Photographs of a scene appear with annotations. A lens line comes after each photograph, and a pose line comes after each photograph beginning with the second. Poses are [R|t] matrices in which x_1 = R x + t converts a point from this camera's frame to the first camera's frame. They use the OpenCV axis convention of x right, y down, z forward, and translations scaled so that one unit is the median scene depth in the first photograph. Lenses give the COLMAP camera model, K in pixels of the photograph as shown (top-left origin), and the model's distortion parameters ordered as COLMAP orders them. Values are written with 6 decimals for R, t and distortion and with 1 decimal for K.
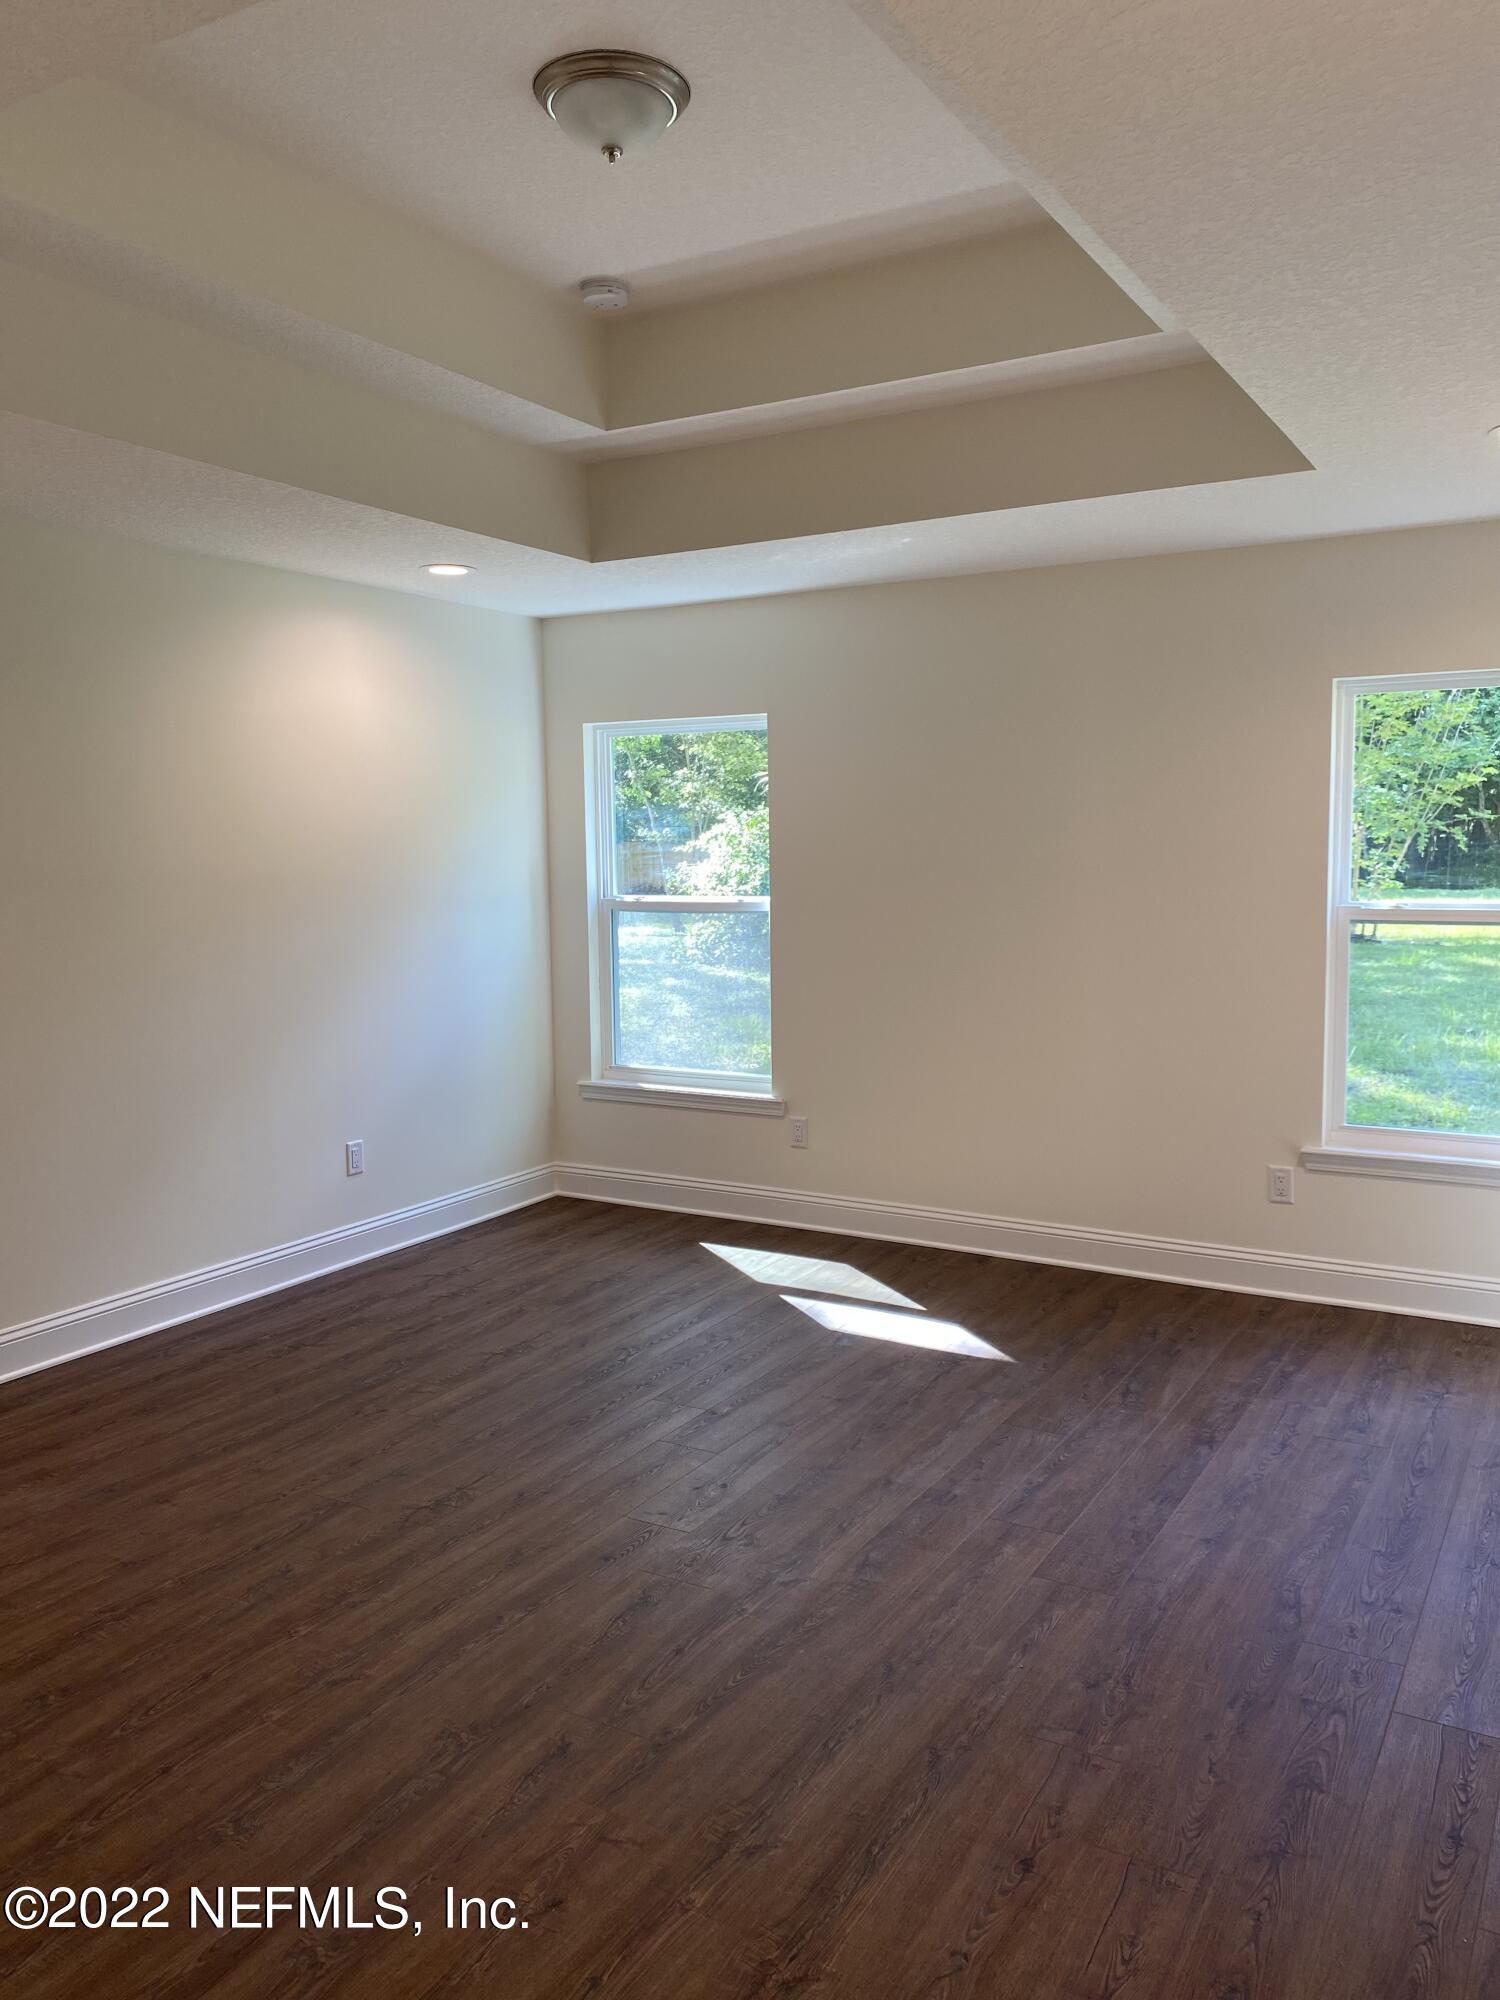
lens RADIAL K [[1523.2, 0, 752.9], [0, 1523.2, 984.5], [0, 0, 1]] dist [0.146743, -0.228307]
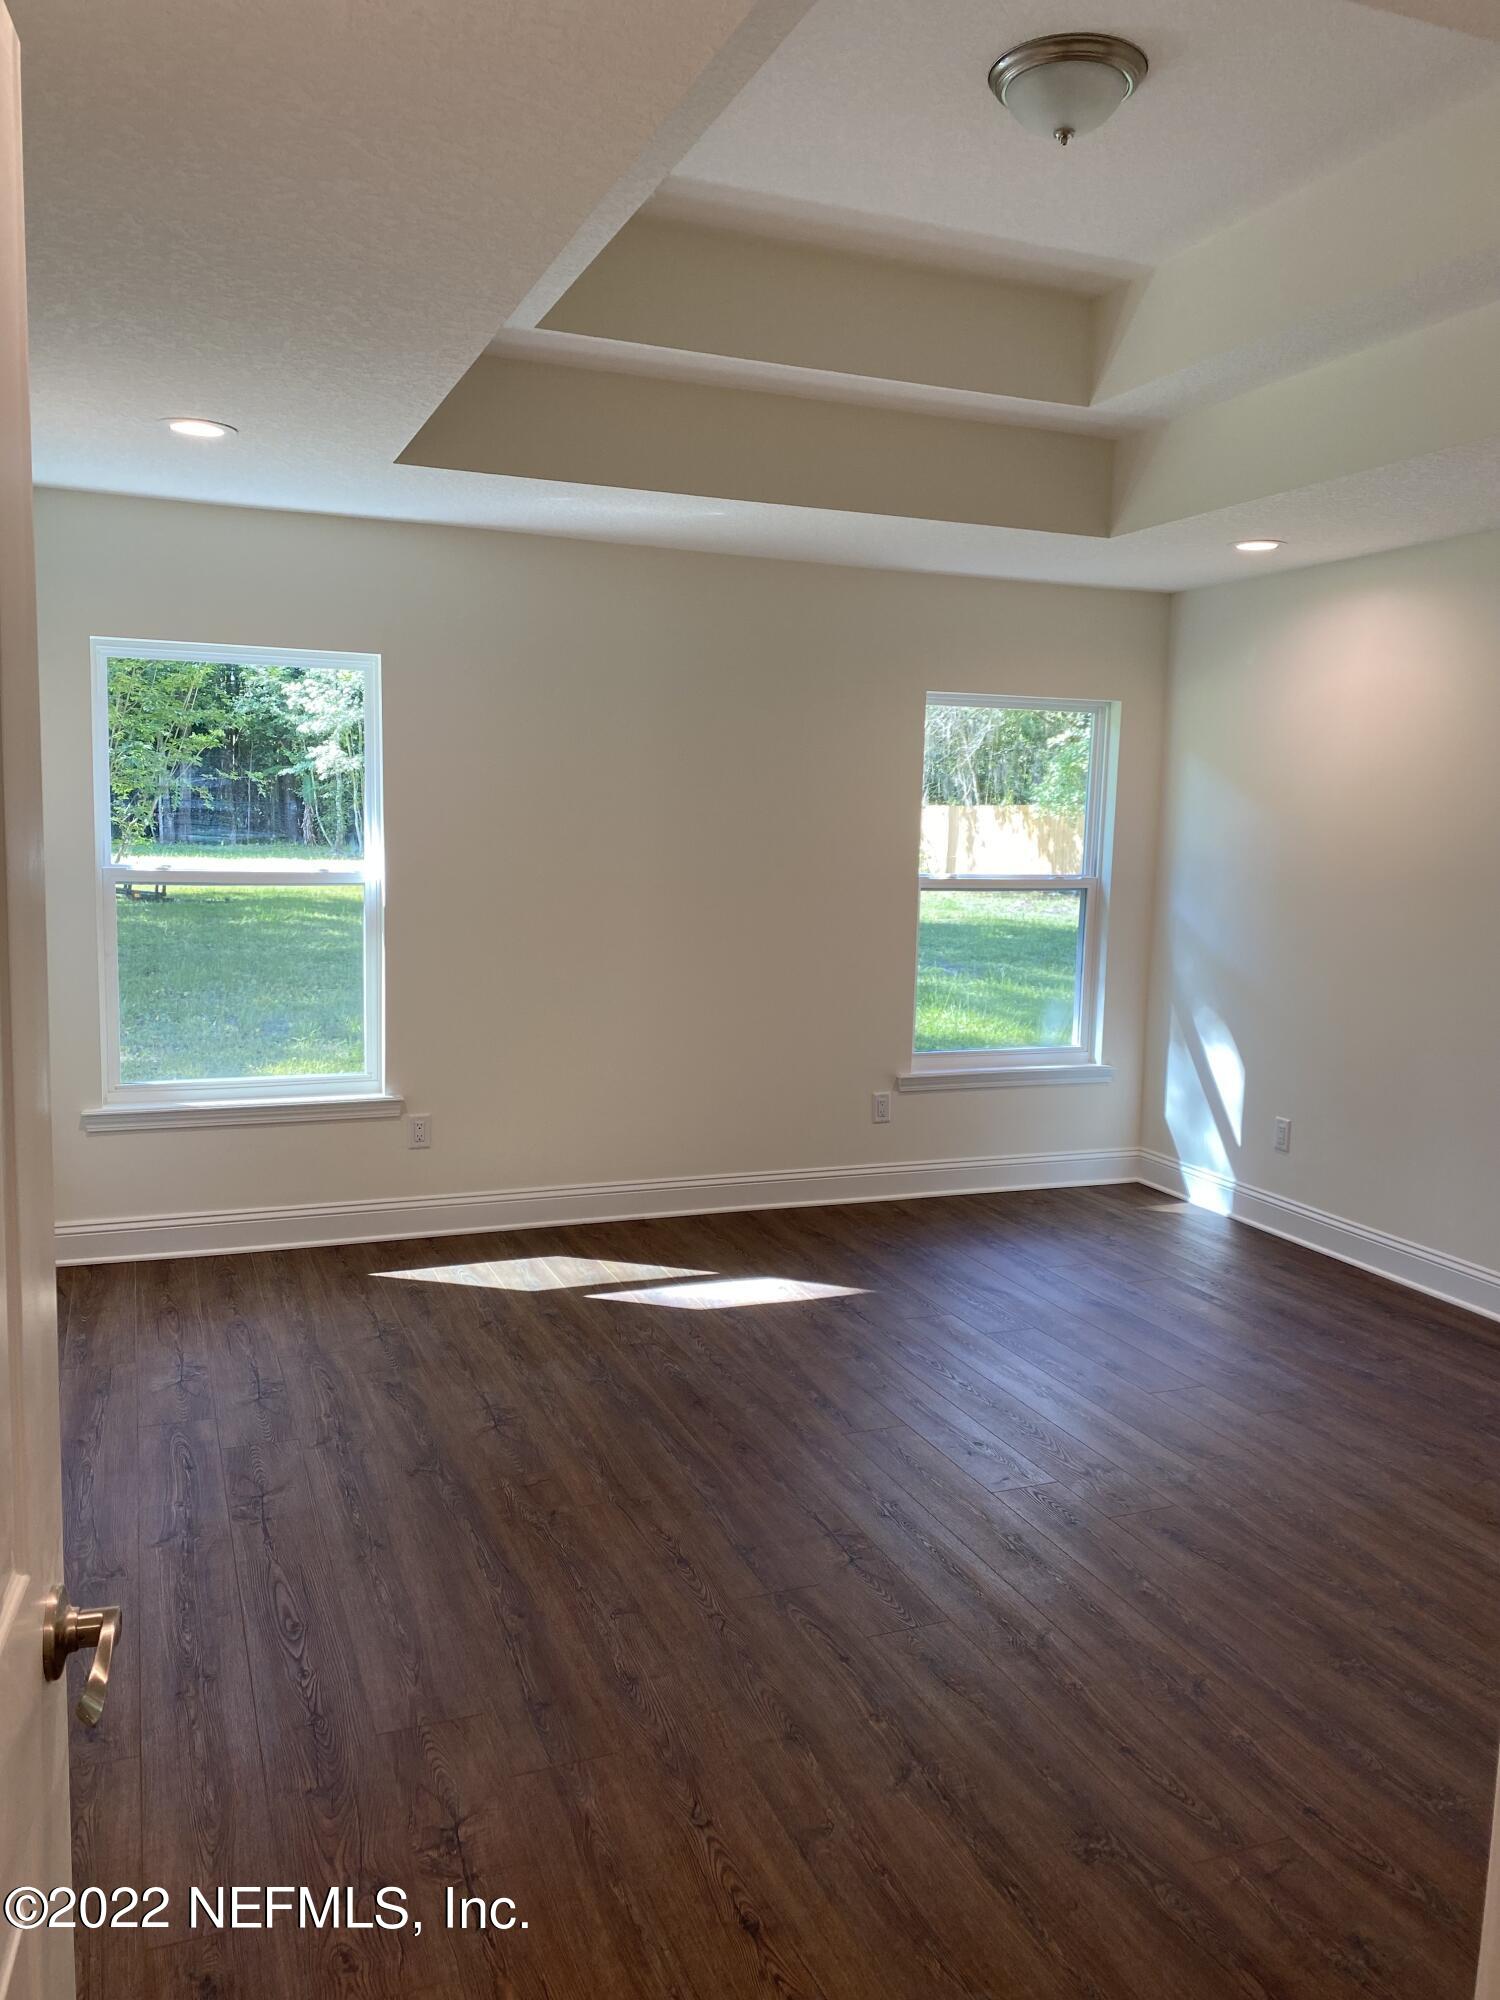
lens RADIAL K [[1516.8, 0, 750.0], [0, 1516.8, 1000.0], [0, 0, 1]] dist [0.071131, -0.111696]
pose [[0.608653, -0.073764, 0.790000, -0.665328], [0.040133, 0.997257, 0.062196, -0.033475], [-0.792421, -0.006151, 0.609944, 0.361055]]
